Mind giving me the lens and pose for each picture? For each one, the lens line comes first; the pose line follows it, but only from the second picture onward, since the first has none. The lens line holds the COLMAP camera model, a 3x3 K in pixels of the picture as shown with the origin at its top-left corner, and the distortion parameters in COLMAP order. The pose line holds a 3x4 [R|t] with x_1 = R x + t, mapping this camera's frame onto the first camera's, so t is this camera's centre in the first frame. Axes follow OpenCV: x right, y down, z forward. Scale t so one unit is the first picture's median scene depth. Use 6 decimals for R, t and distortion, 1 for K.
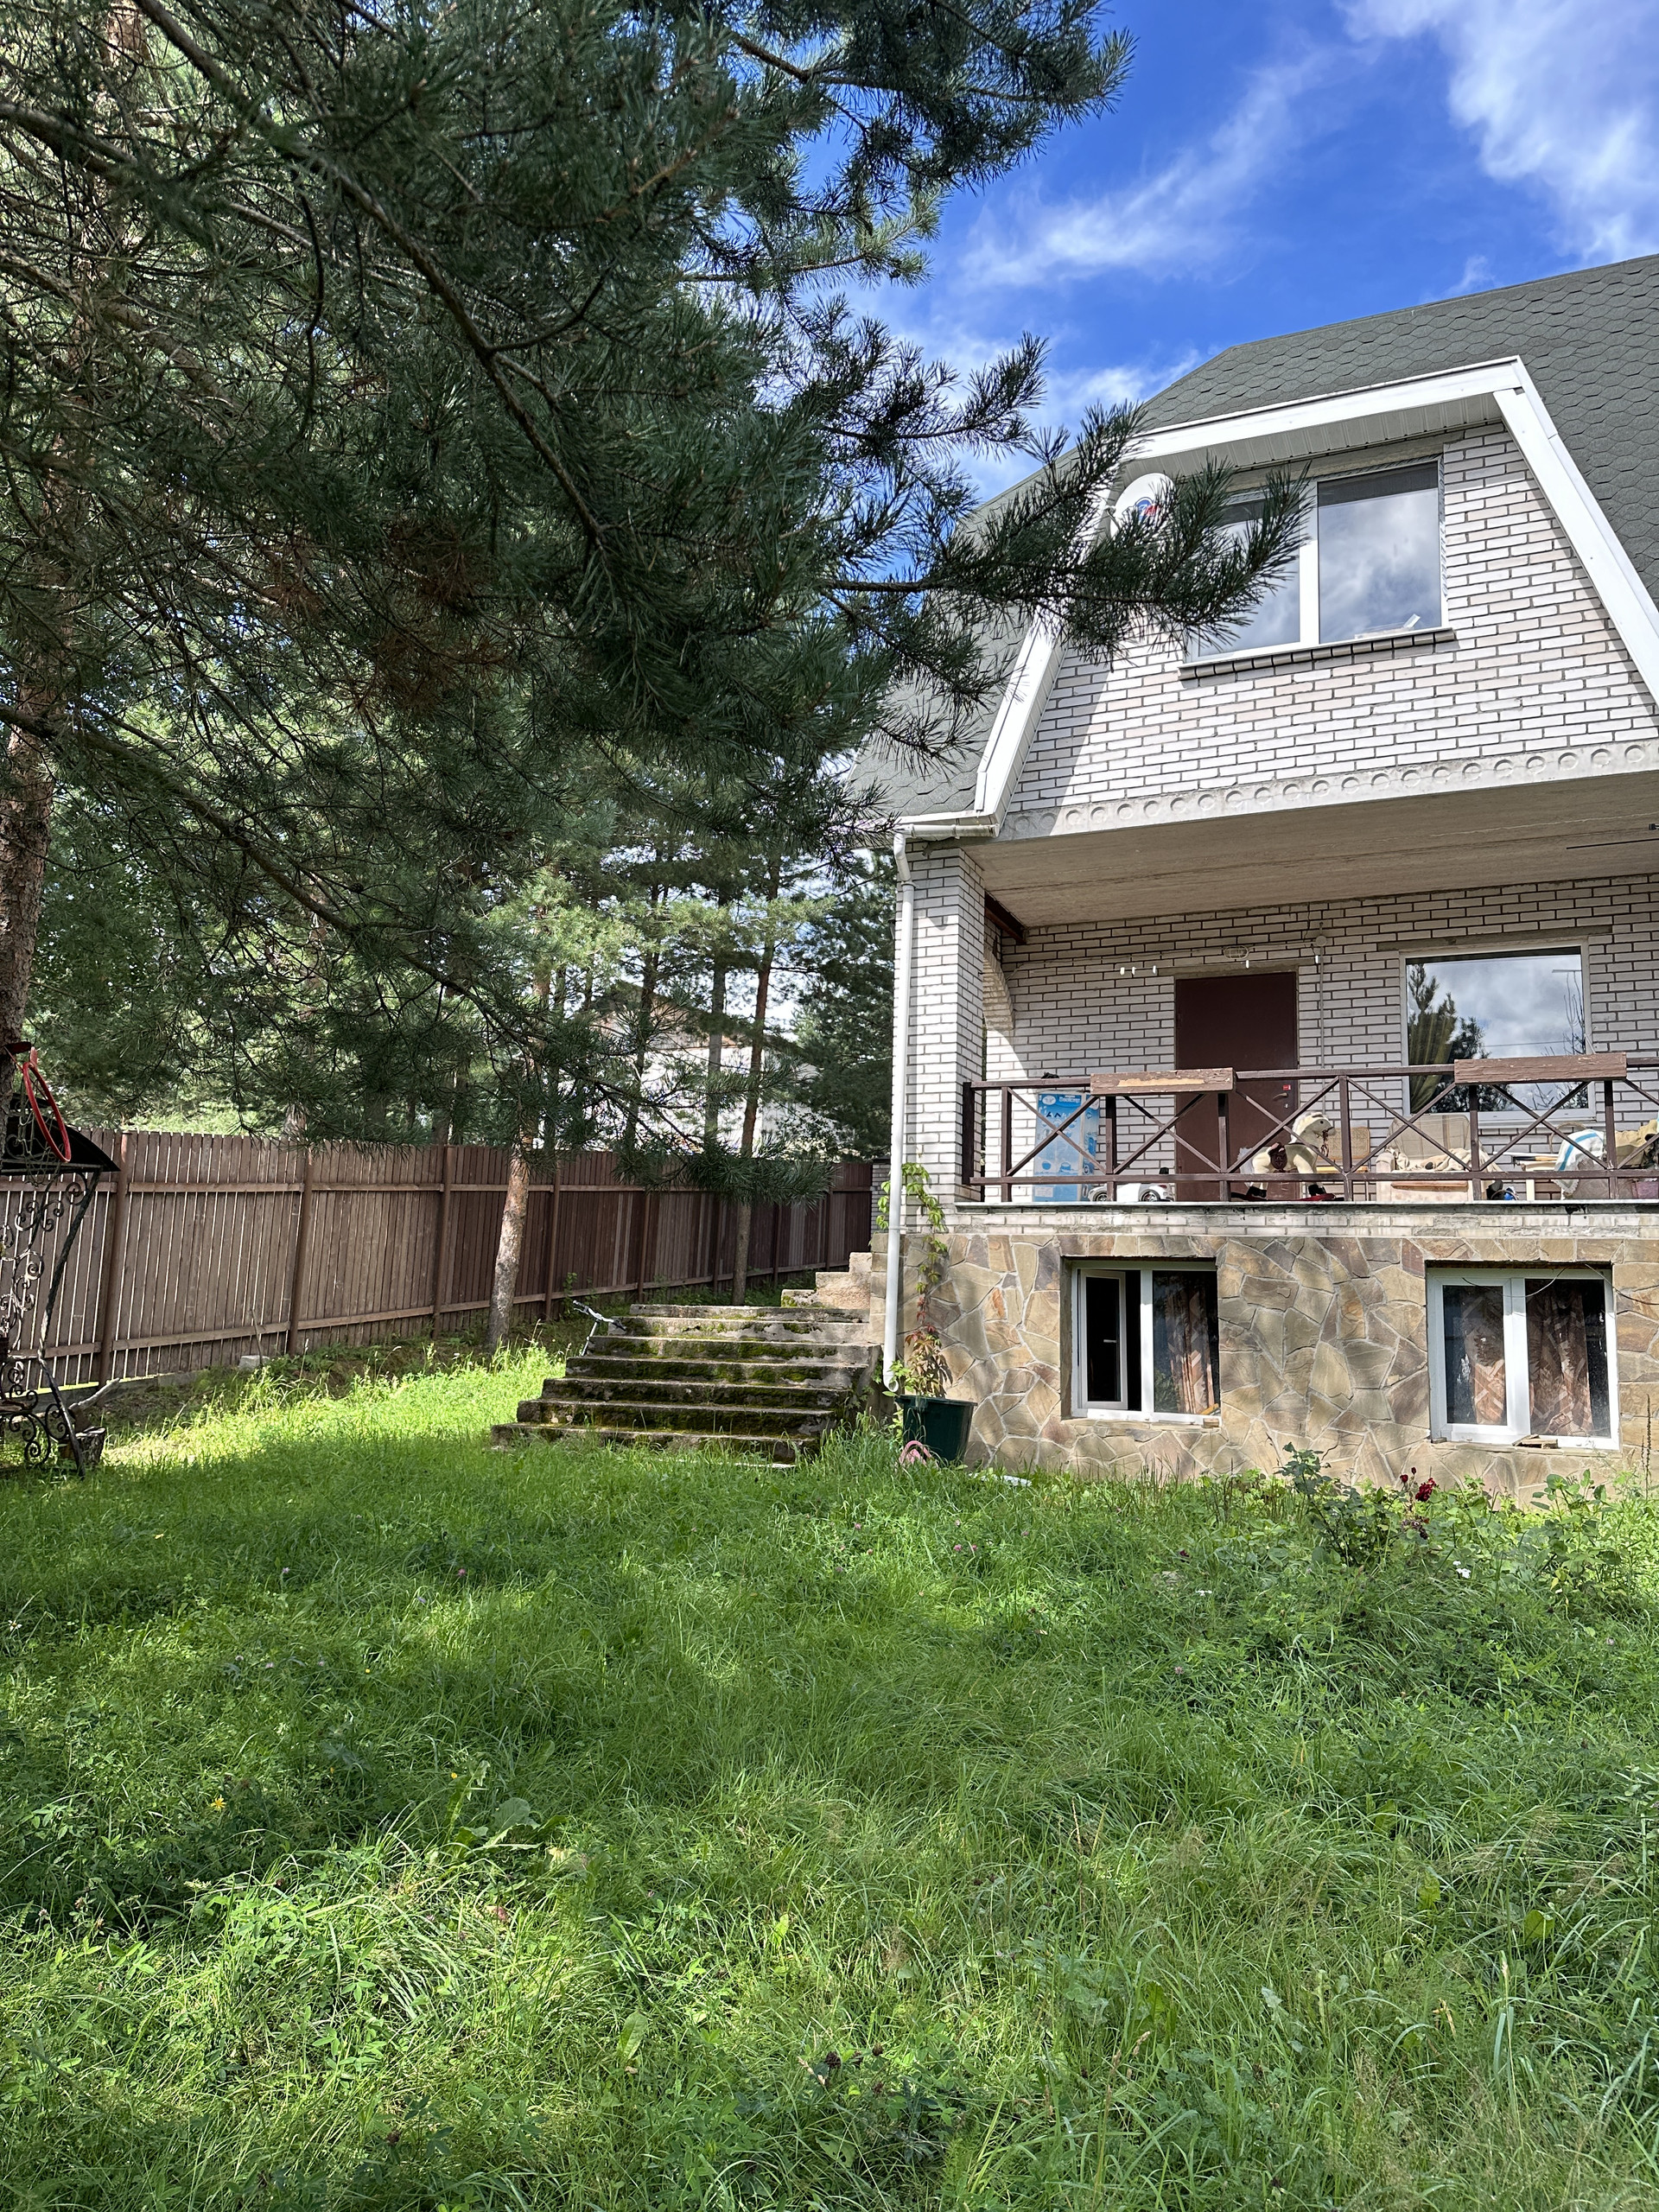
lens RADIAL K [[1578.4, 0, 831.0], [0, 1578.4, 1097.2], [0, 0, 1]] dist [0.009317, -0.005119]
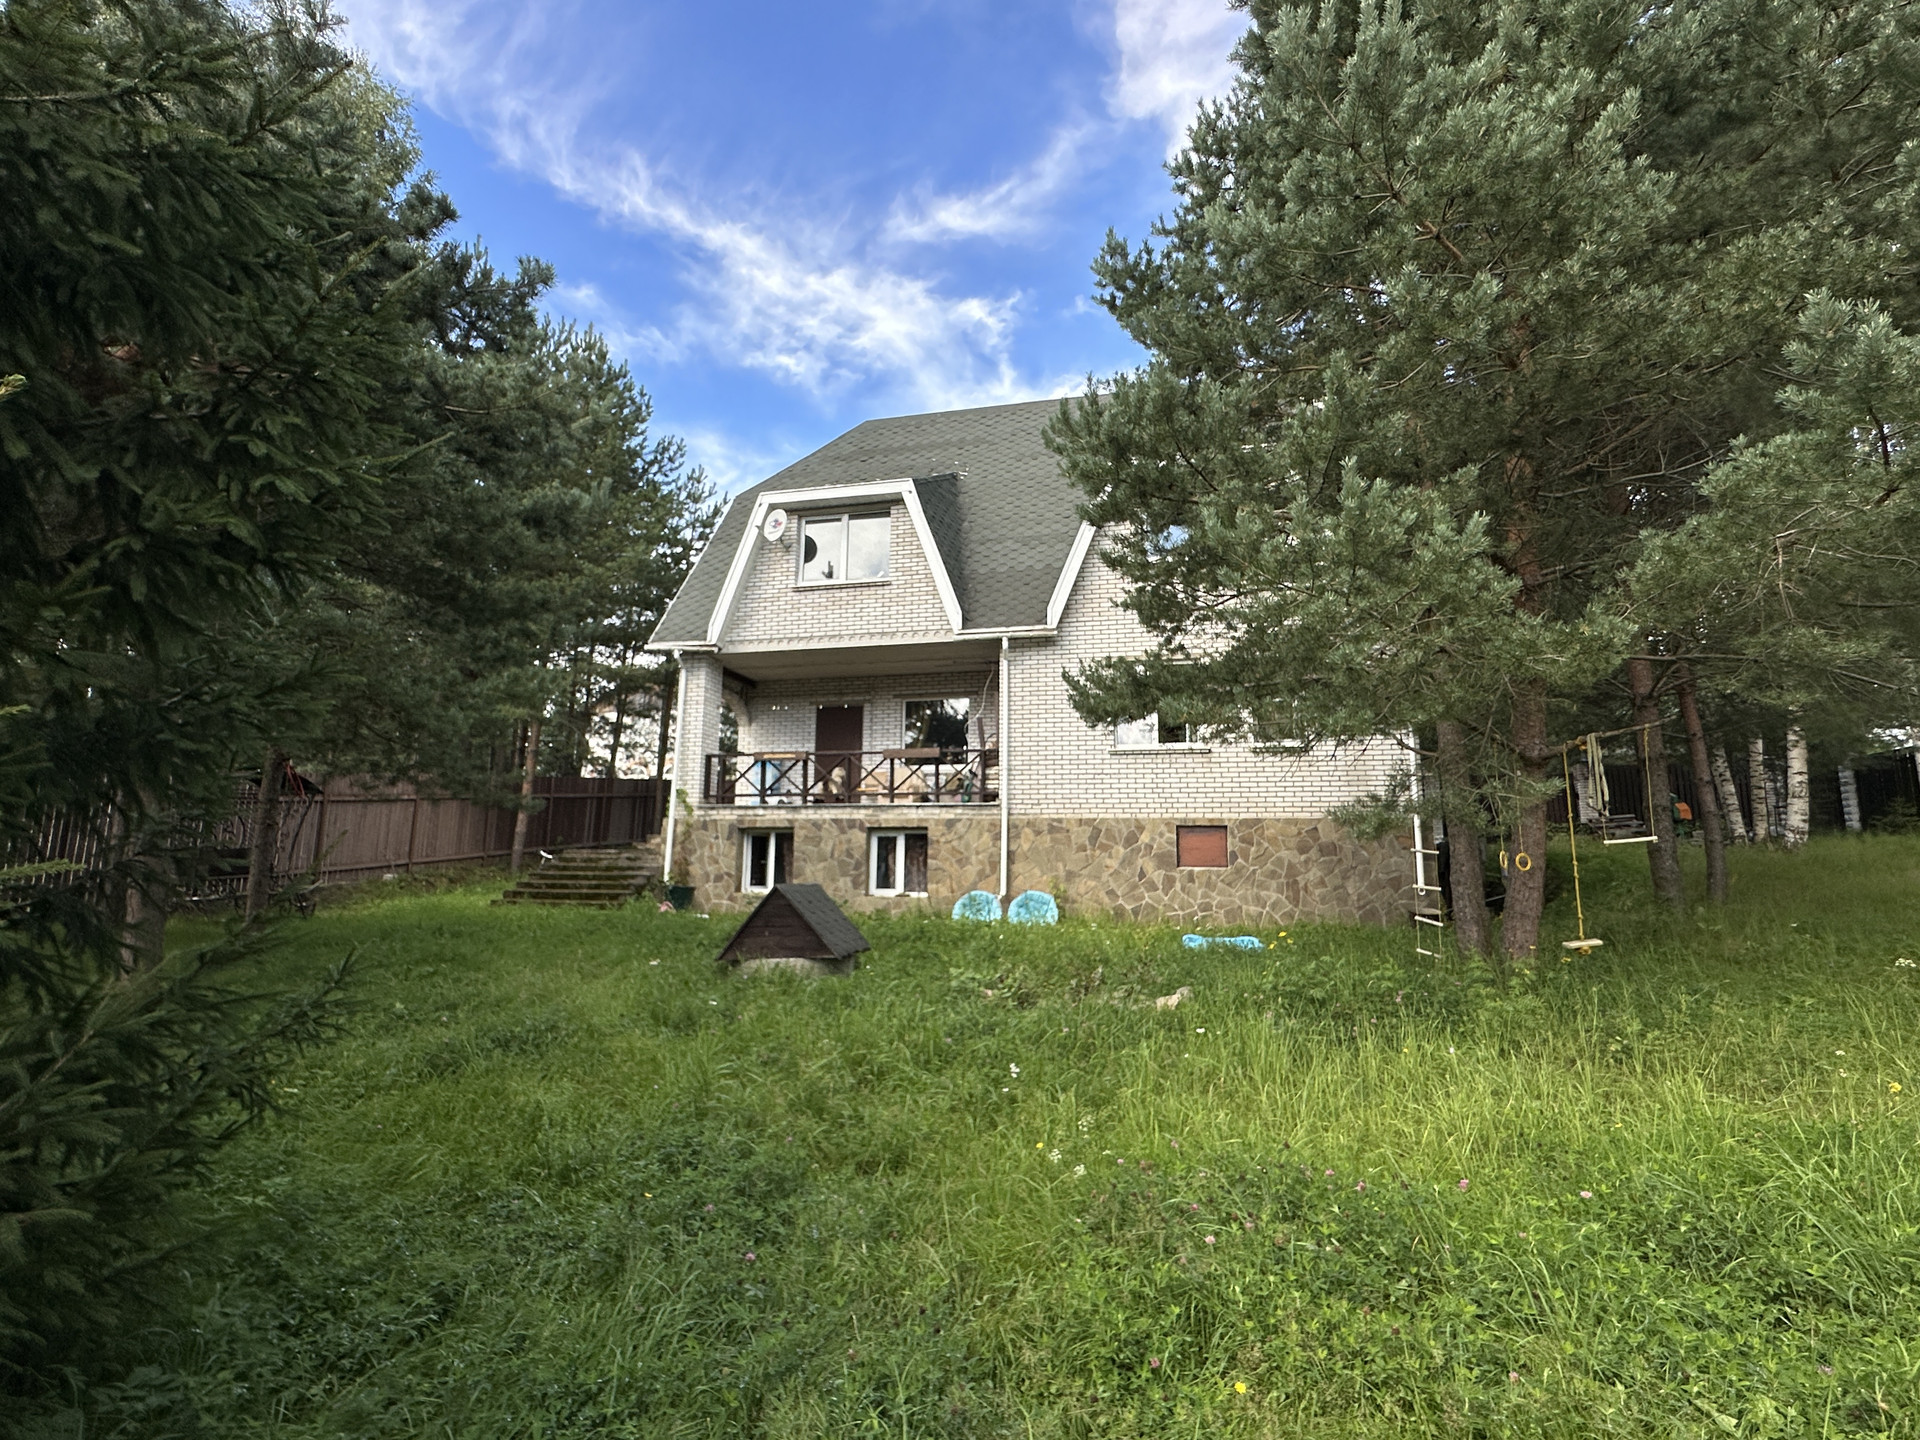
lens RADIAL K [[958.3, 0, 959.8], [0, 958.3, 729.2], [0, 0, 1]] dist [-0.011283, -0.000257]
pose [[0.987404, 0.003510, 0.158179, 0.236995], [-0.004053, 0.999987, 0.003111, -0.054760], [-0.158166, -0.003713, 0.987406, -0.501222]]
